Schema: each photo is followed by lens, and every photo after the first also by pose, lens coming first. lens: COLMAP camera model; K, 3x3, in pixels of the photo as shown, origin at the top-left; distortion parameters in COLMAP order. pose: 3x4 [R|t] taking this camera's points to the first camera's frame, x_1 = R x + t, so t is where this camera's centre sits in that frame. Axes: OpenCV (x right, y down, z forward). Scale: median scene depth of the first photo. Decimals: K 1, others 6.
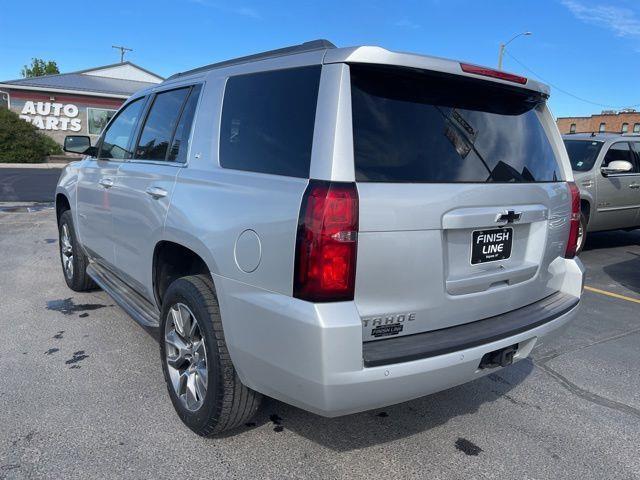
lens RADIAL K [[488.2, 0, 324.5], [0, 488.2, 237.4], [0, 0, 1]] dist [0.060586, -0.083383]
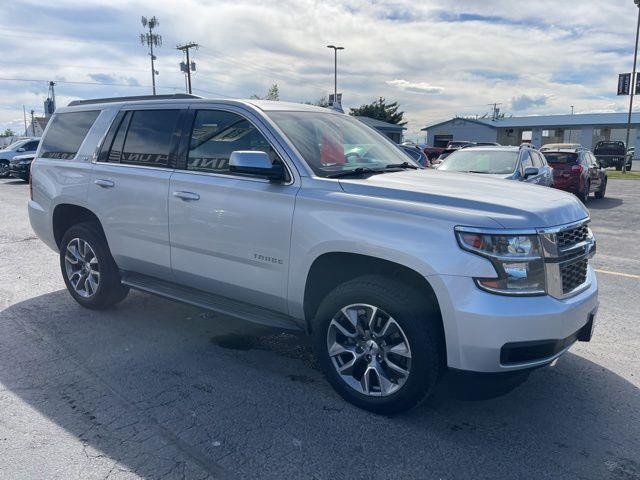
lens RADIAL K [[486.4, 0, 320.6], [0, 486.4, 237.0], [0, 0, 1]] dist [0.016901, -0.014524]
pose [[-0.950411, -0.008129, -0.310890, 0.079562], [-0.115904, 0.936898, 0.329830, -0.674700], [0.288591, 0.349507, -0.891381, 3.677787]]
